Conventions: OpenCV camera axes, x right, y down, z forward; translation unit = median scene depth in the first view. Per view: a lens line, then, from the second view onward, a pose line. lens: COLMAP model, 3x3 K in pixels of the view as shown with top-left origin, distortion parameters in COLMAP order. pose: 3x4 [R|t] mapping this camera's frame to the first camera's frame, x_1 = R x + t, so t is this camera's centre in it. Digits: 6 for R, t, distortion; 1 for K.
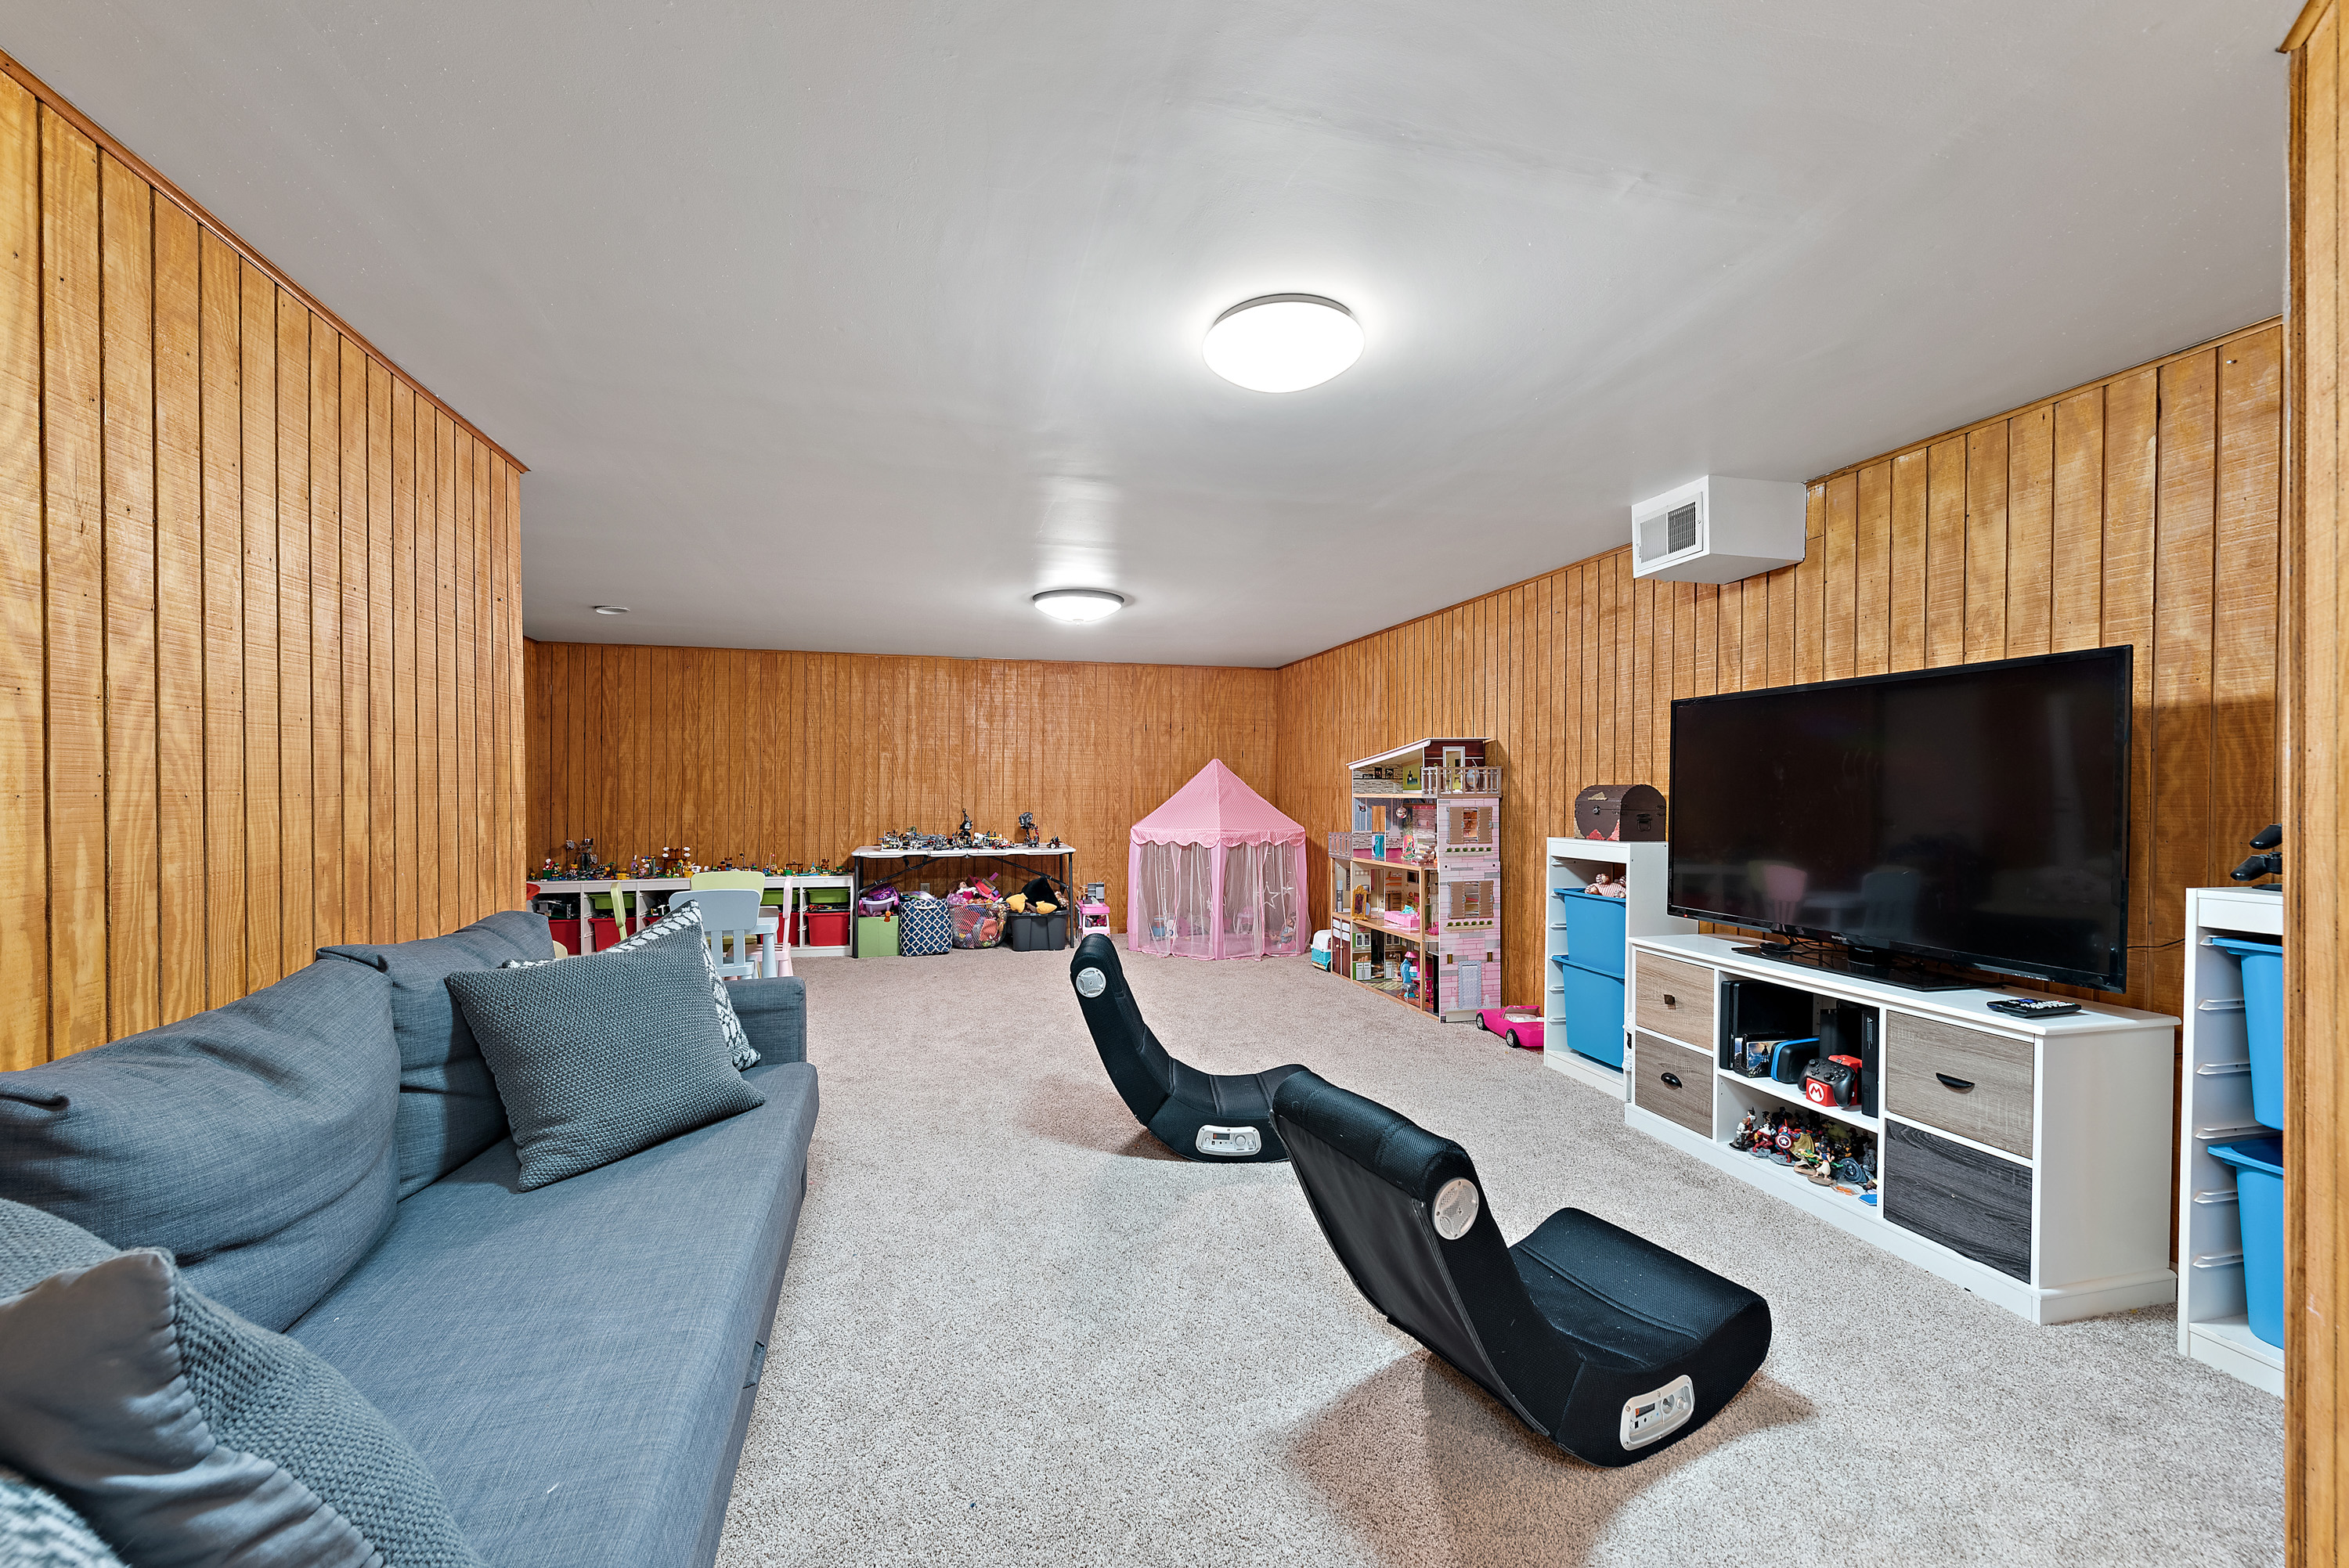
lens RADIAL K [[923.5, 0, 1156.5], [0, 923.5, 801.8], [0, 0, 1]] dist [-0.001653, -0.000118]
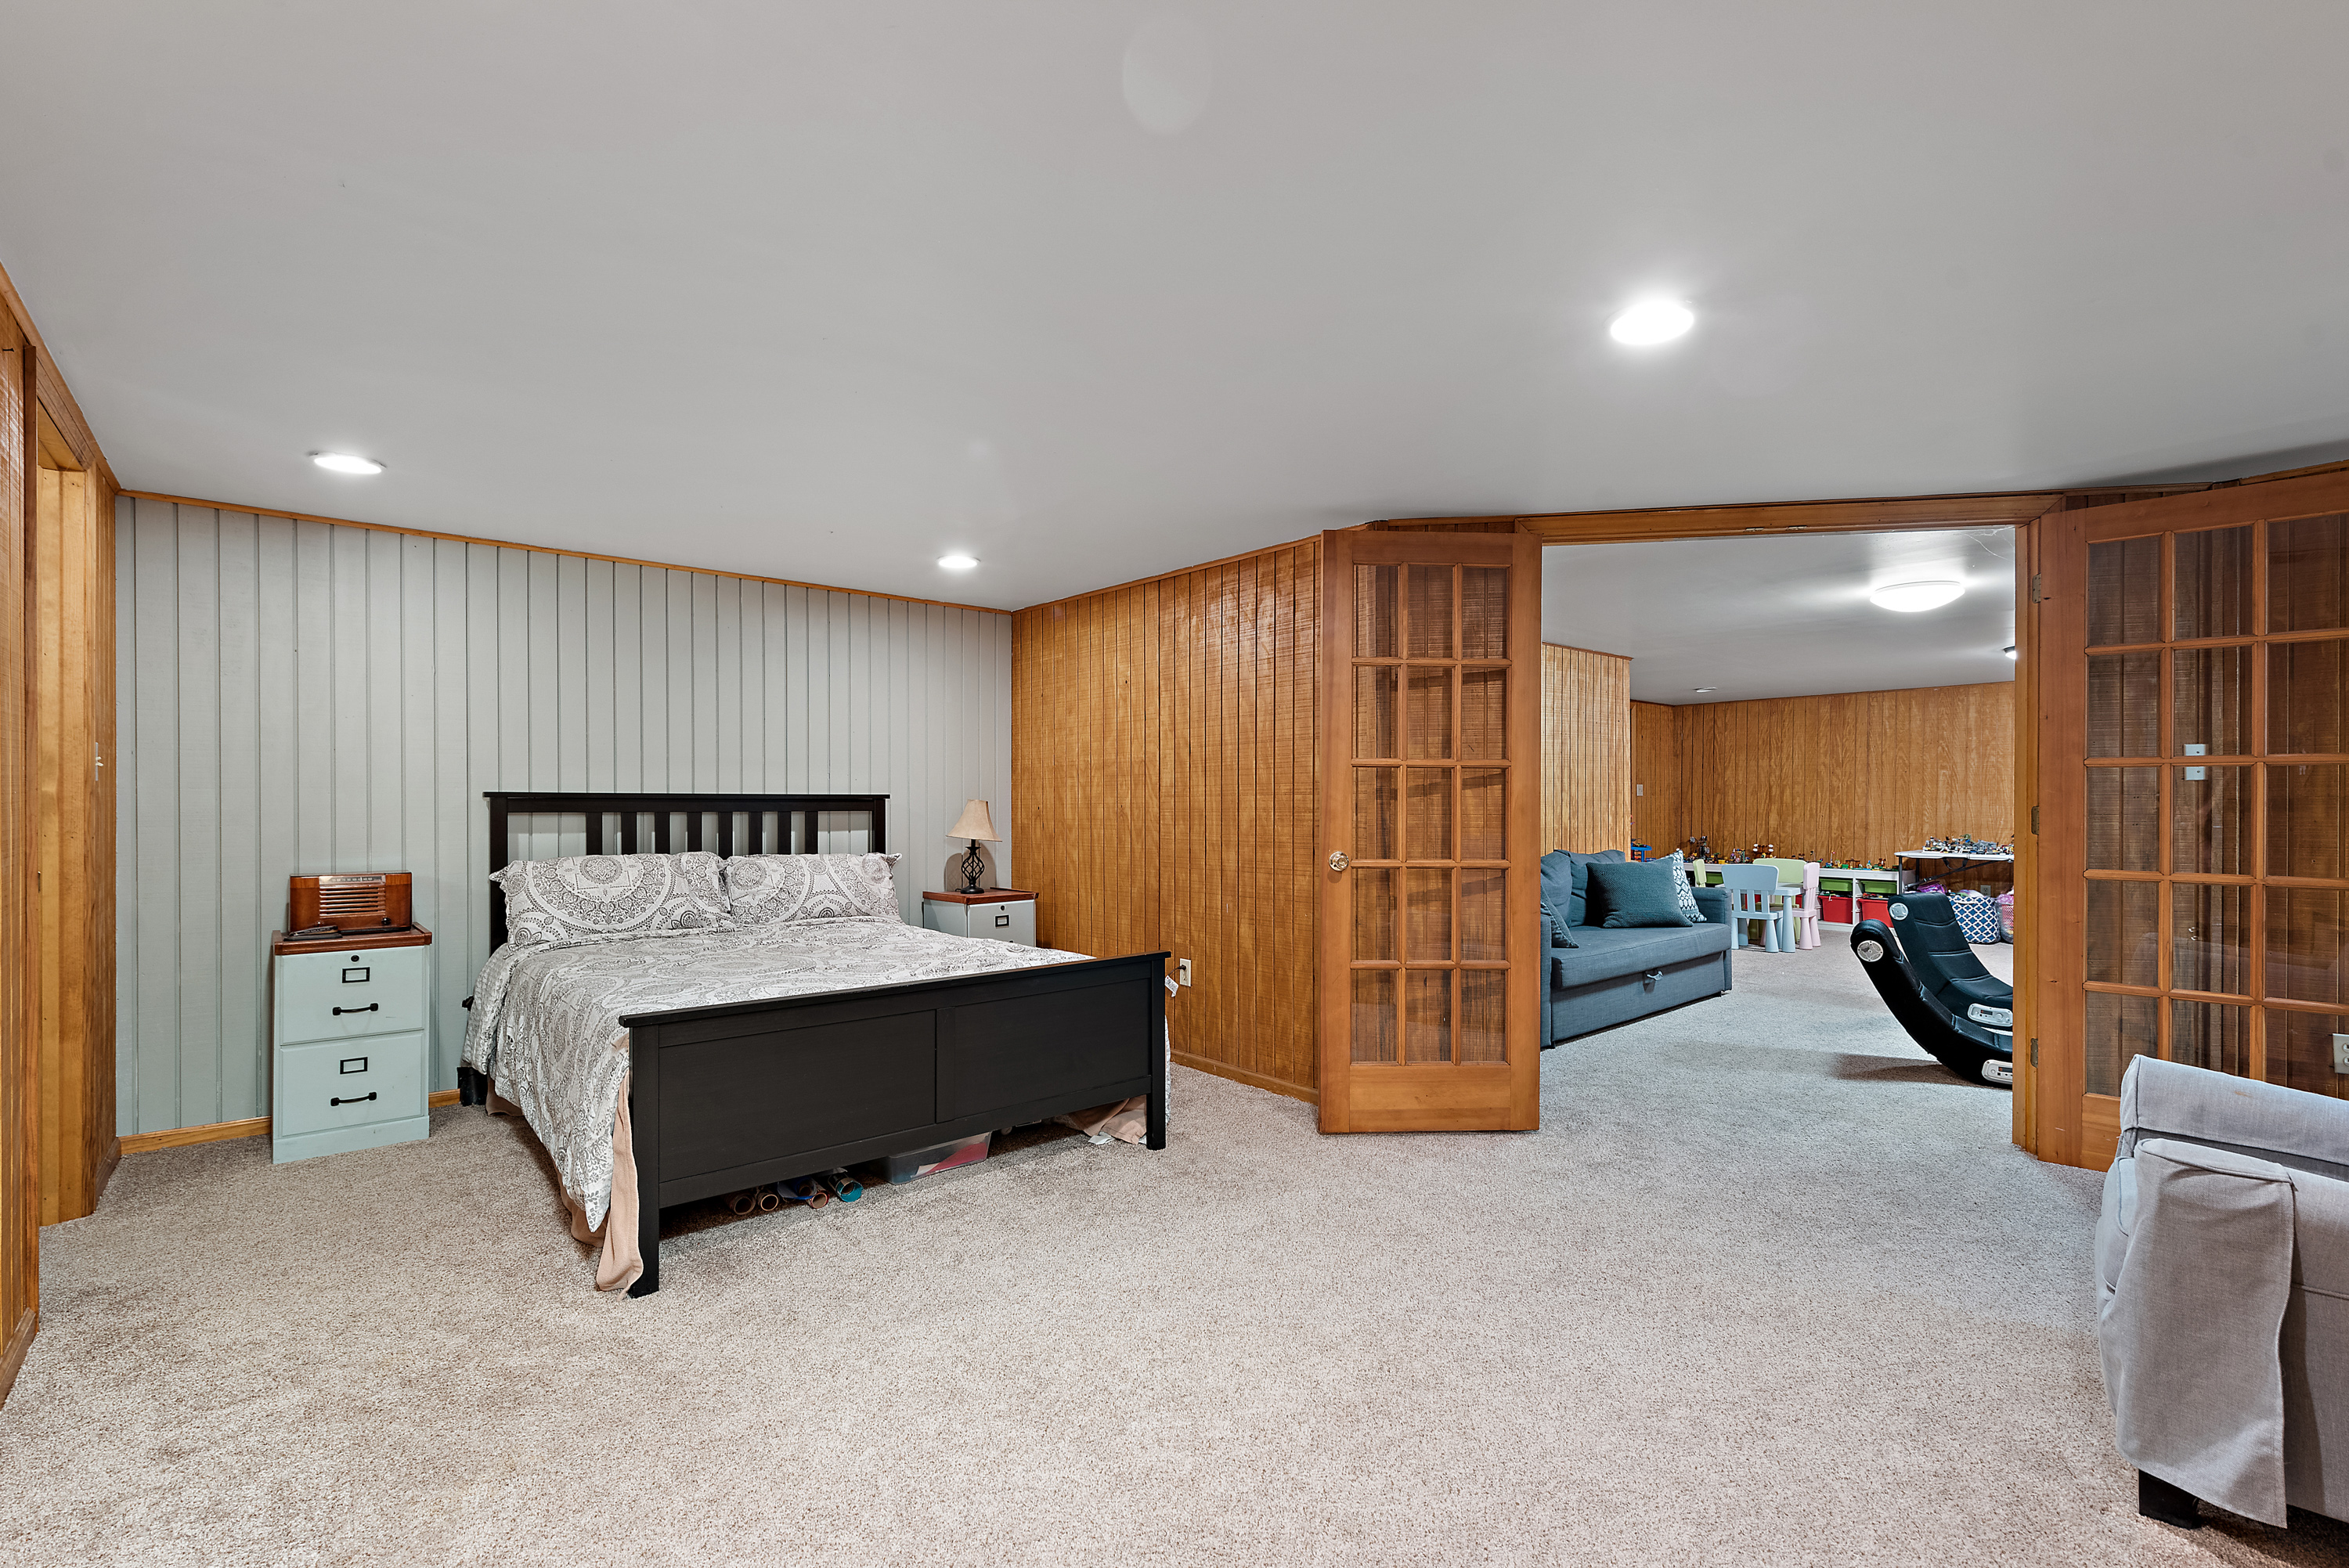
lens RADIAL K [[1030.9, 0, 1167.7], [0, 1030.9, 799.7], [0, 0, 1]] dist [0.001953, 0.000081]
pose [[0.450259, -0.005491, -0.892881, 0.451527], [-0.007748, 0.999919, -0.010056, 0.004784], [0.892864, 0.011446, 0.450181, -0.486874]]
